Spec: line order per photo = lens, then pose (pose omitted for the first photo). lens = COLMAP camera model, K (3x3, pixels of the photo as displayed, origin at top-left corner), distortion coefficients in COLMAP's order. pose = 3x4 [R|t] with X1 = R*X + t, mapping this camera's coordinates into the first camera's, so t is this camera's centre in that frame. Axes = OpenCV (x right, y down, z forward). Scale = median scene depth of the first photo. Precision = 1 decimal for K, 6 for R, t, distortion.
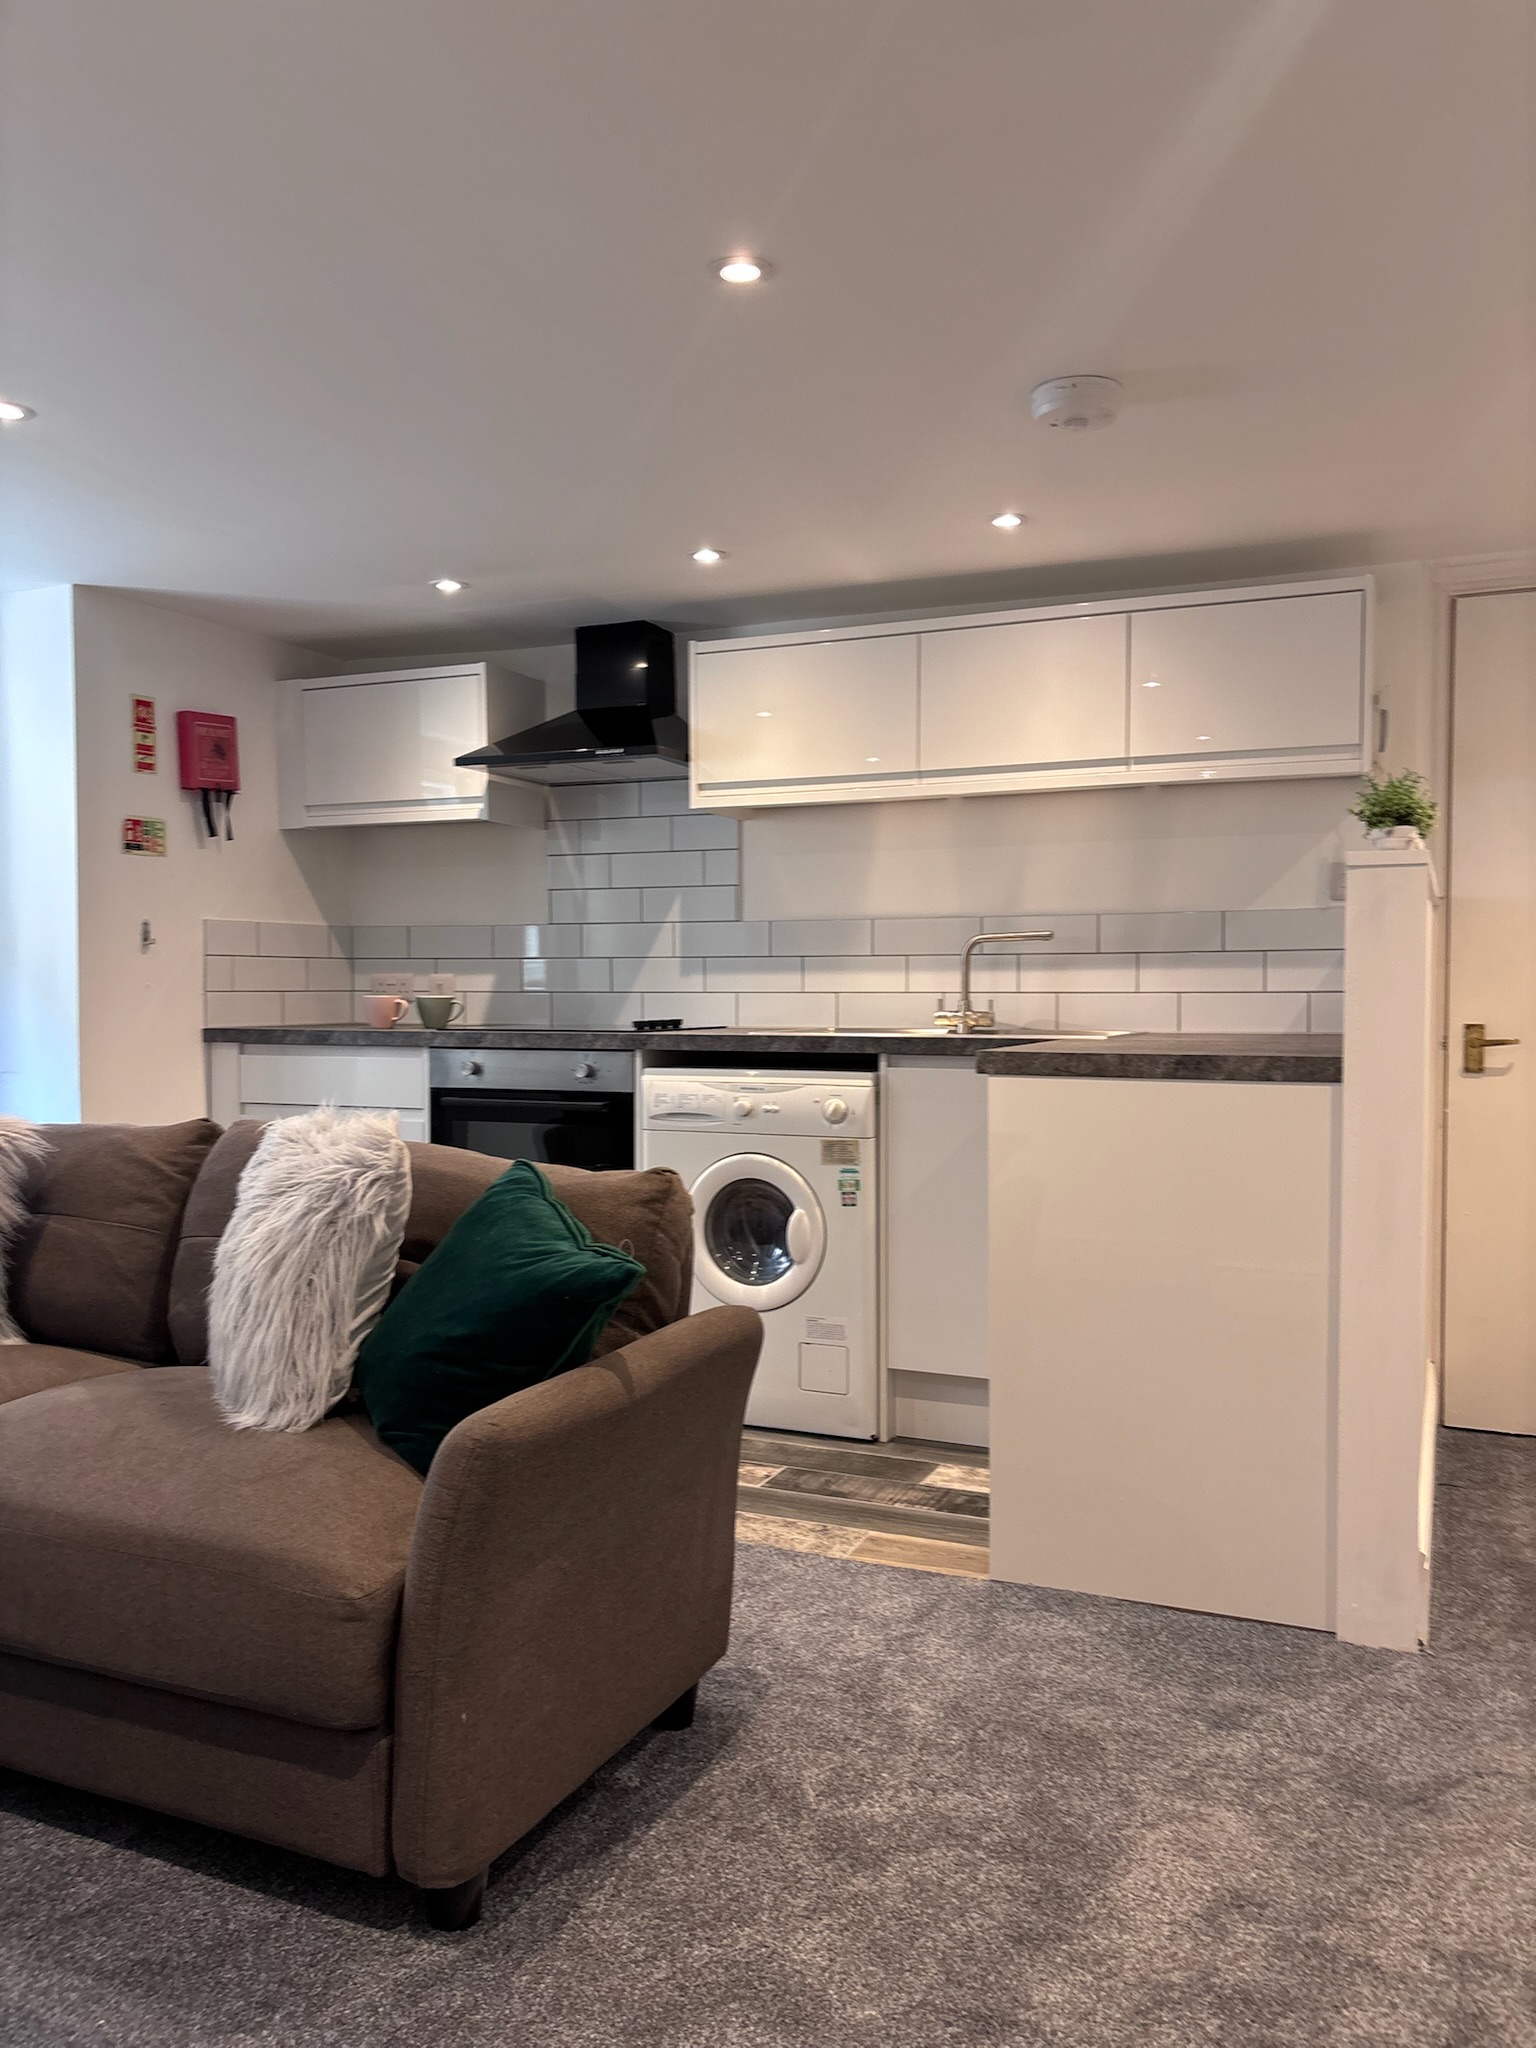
lens RADIAL K [[1527.7, 0, 774.9], [0, 1527.7, 1030.5], [0, 0, 1]] dist [0.183515, -0.504421]
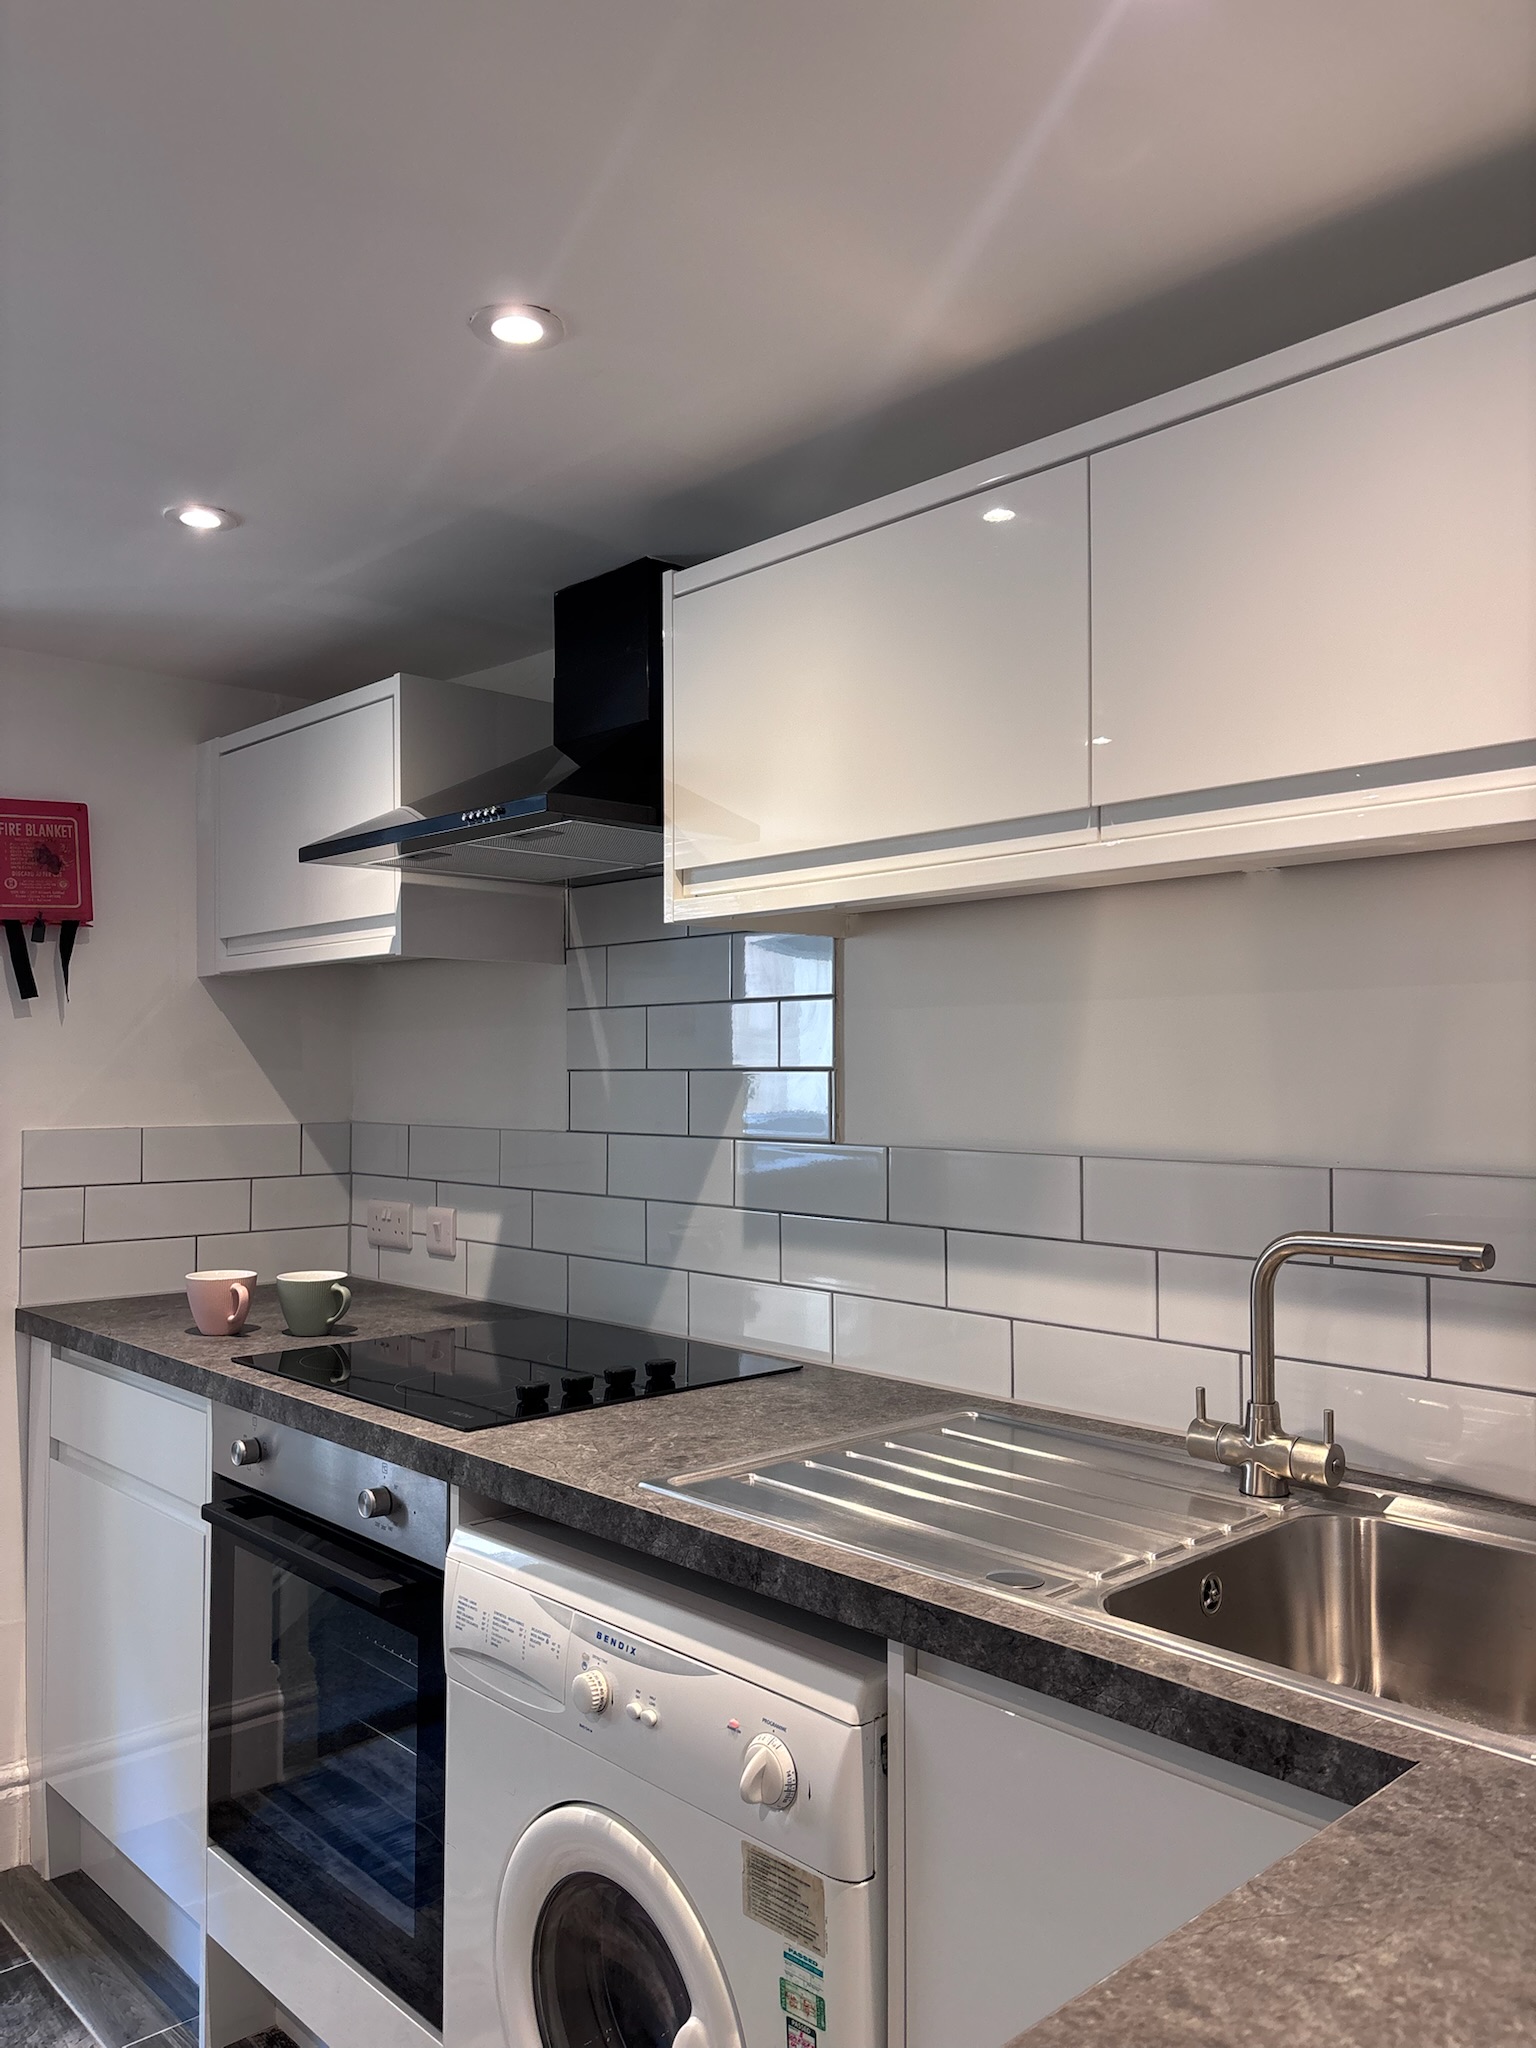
lens RADIAL K [[1540.8, 0, 771.1], [0, 1540.8, 1032.0], [0, 0, 1]] dist [0.058061, -0.074348]
pose [[0.920035, -0.010686, -0.391691, 0.178498], [-0.011674, 0.998437, -0.054658, -0.096281], [0.391663, 0.054860, 0.918472, 0.652558]]
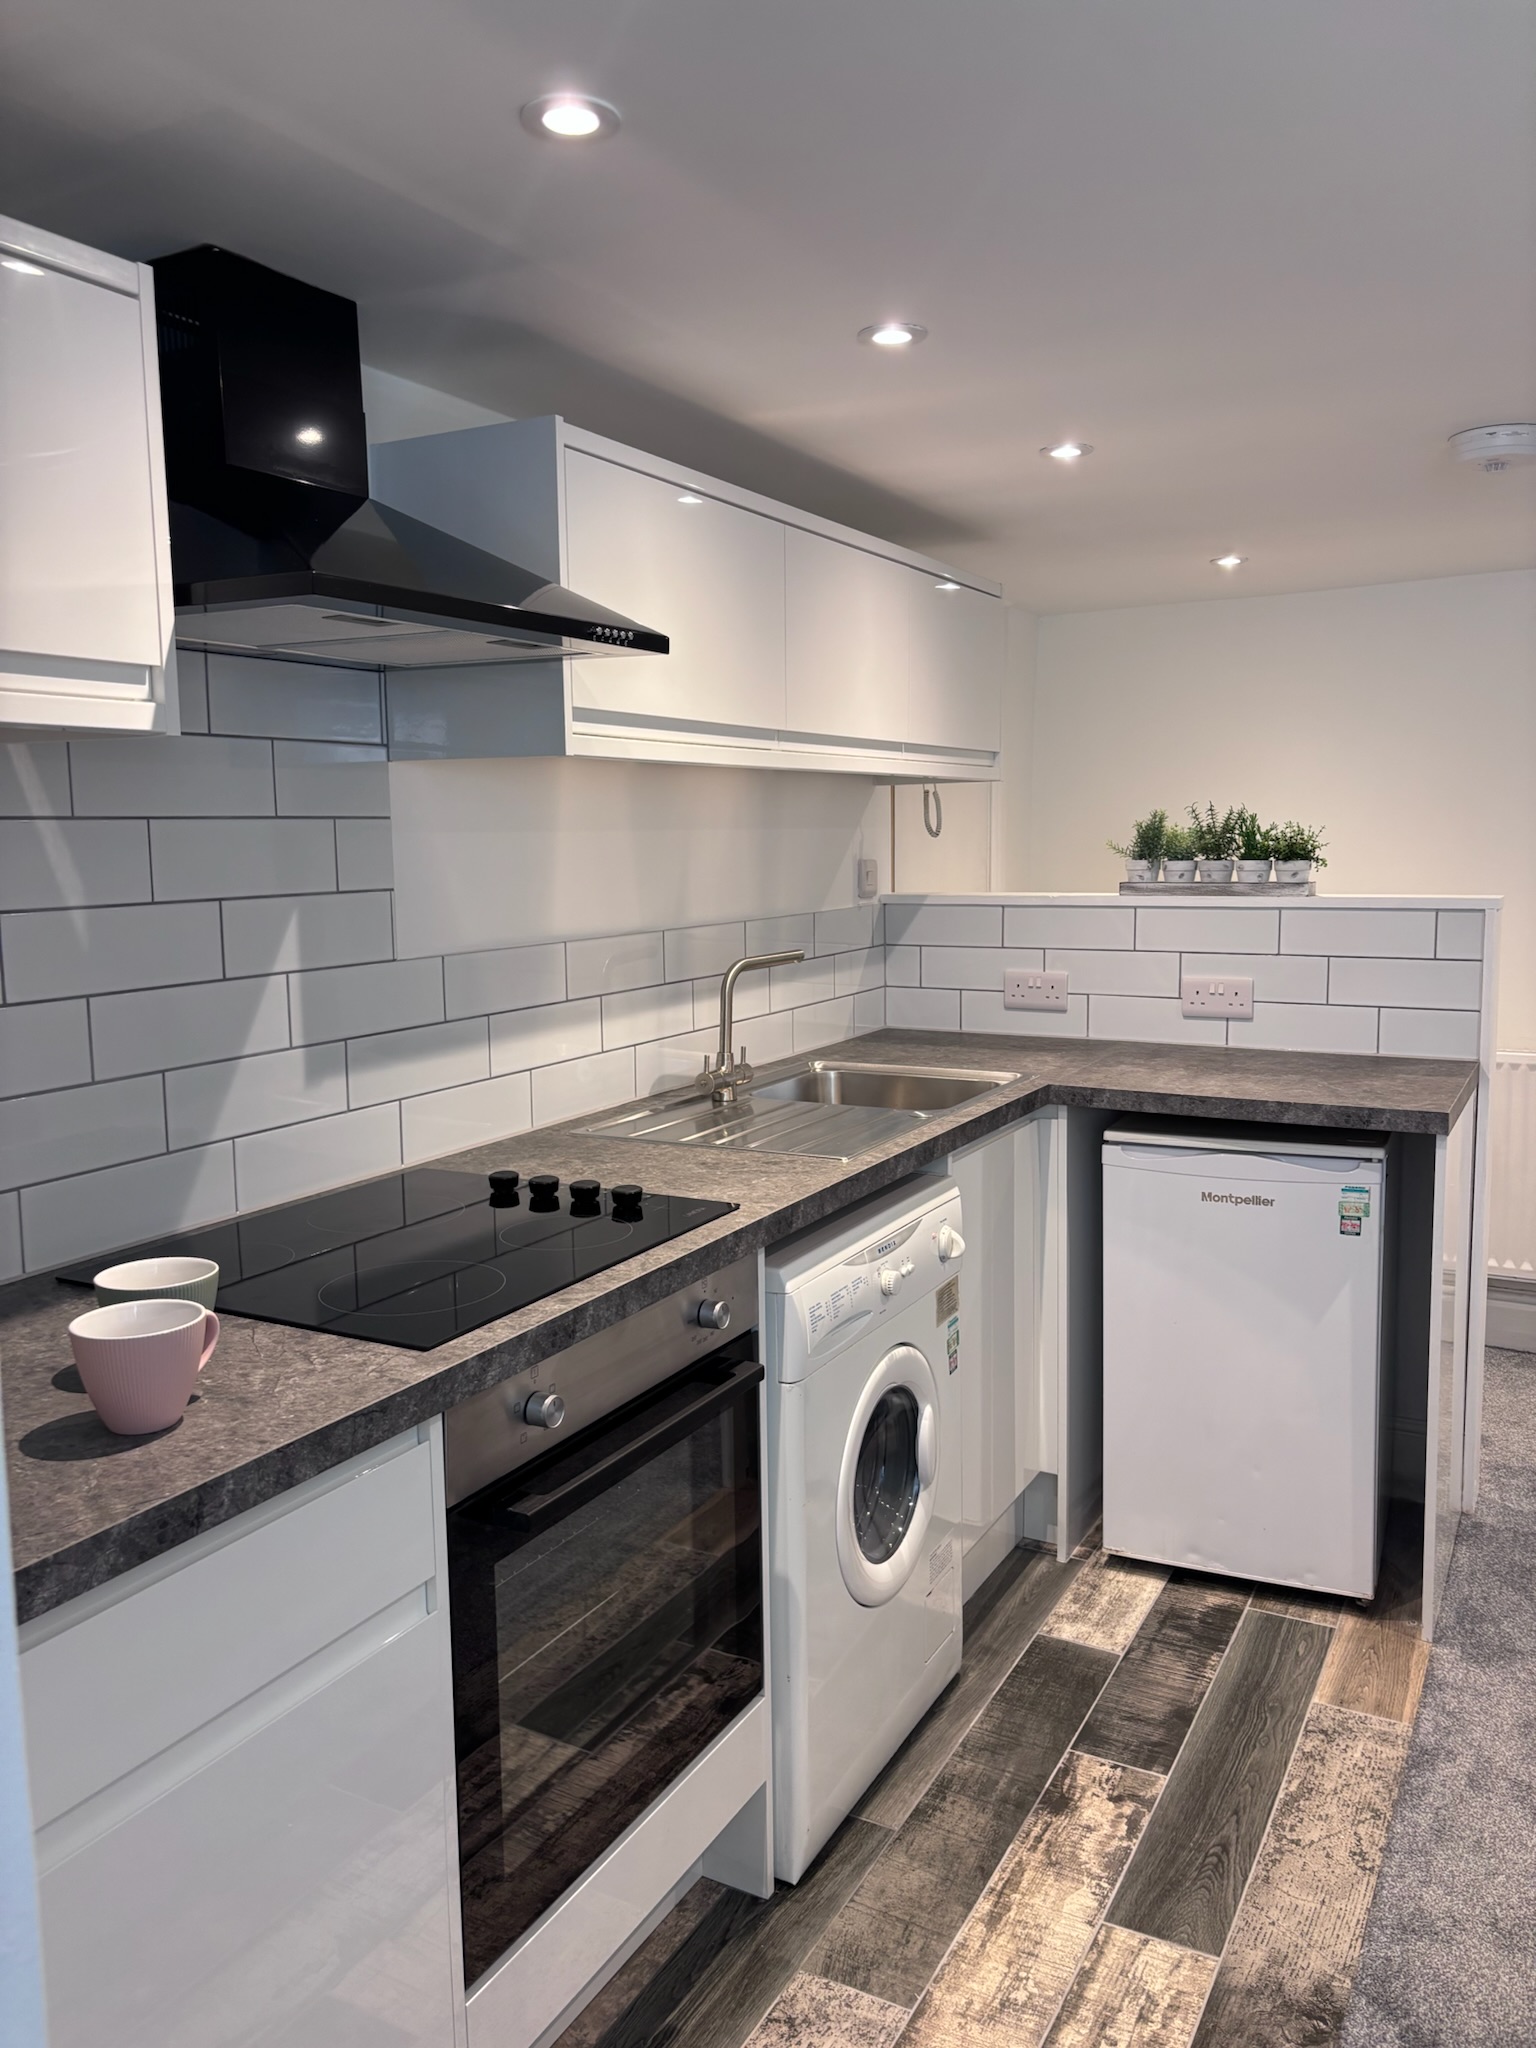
lens RADIAL K [[1544.5, 0, 772.8], [0, 1544.5, 1005.7], [0, 0, 1]] dist [0.071010, -0.098824]
pose [[0.086479, -0.114770, 0.989621, -0.629111], [0.042532, 0.992862, 0.111429, -0.130573], [-0.995345, 0.032454, 0.090743, 0.995684]]
